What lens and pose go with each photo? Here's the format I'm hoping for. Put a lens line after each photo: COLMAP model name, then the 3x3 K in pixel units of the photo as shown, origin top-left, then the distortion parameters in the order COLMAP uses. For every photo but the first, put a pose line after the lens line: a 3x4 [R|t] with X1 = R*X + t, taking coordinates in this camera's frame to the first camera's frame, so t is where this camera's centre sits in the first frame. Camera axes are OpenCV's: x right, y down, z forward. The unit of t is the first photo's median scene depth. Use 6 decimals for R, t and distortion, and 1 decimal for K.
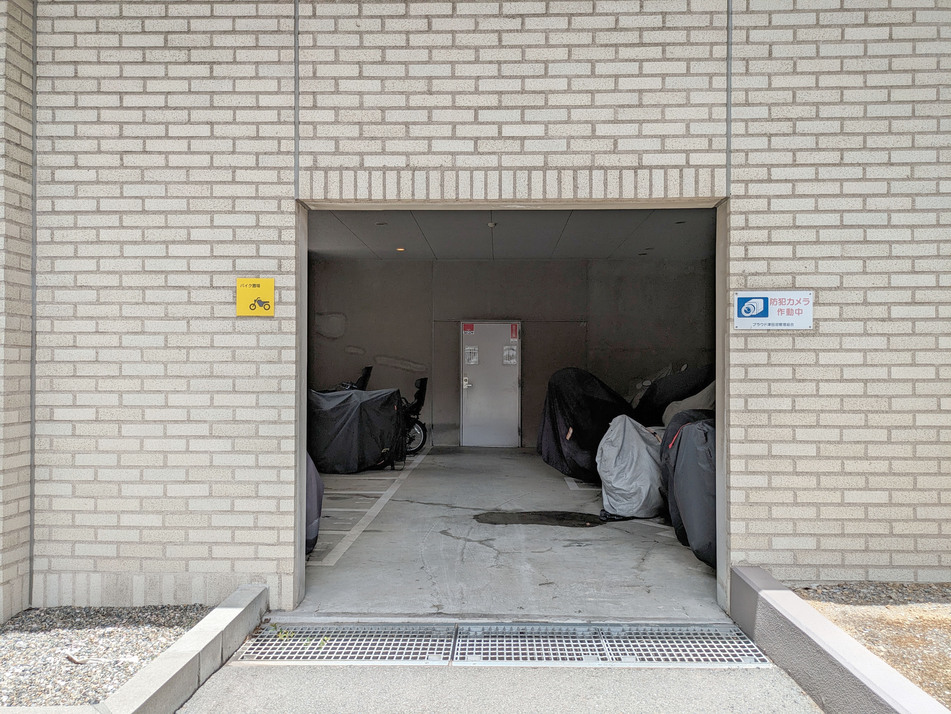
lens RADIAL K [[714.2, 0, 475.5], [0, 714.2, 357.0], [0, 0, 1]] dist [0.009948, 0.007250]
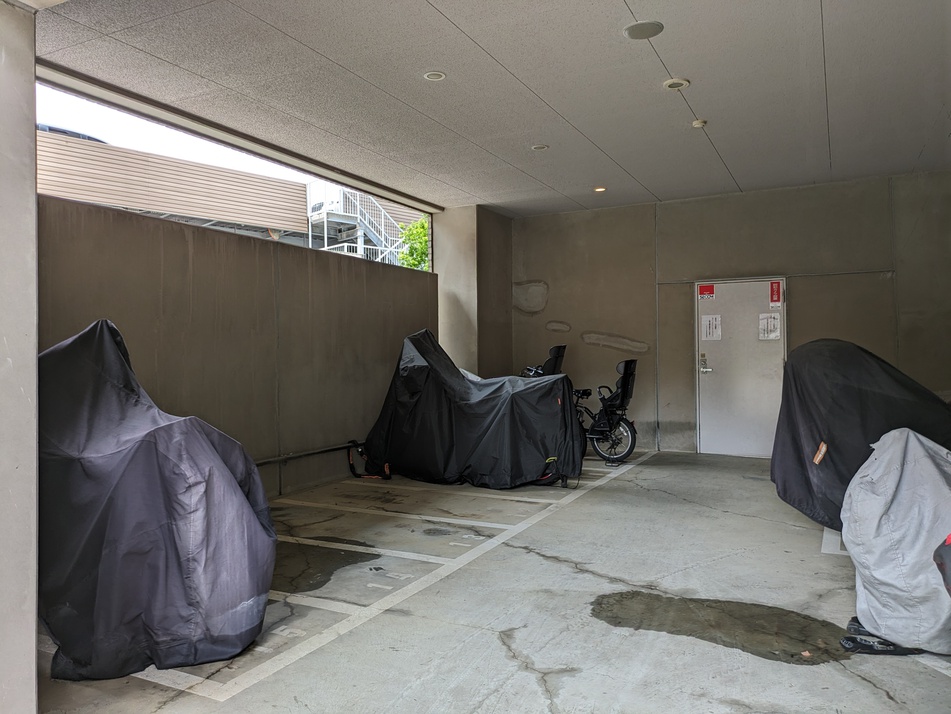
lens RADIAL K [[695.2, 0, 475.1], [0, 695.2, 340.4], [0, 0, 1]] dist [-0.003376, -0.006872]
pose [[0.894647, -0.020966, -0.446281, 0.103723], [0.019223, 0.999780, -0.008432, 0.012305], [0.446359, -0.001035, 0.894853, 0.289911]]
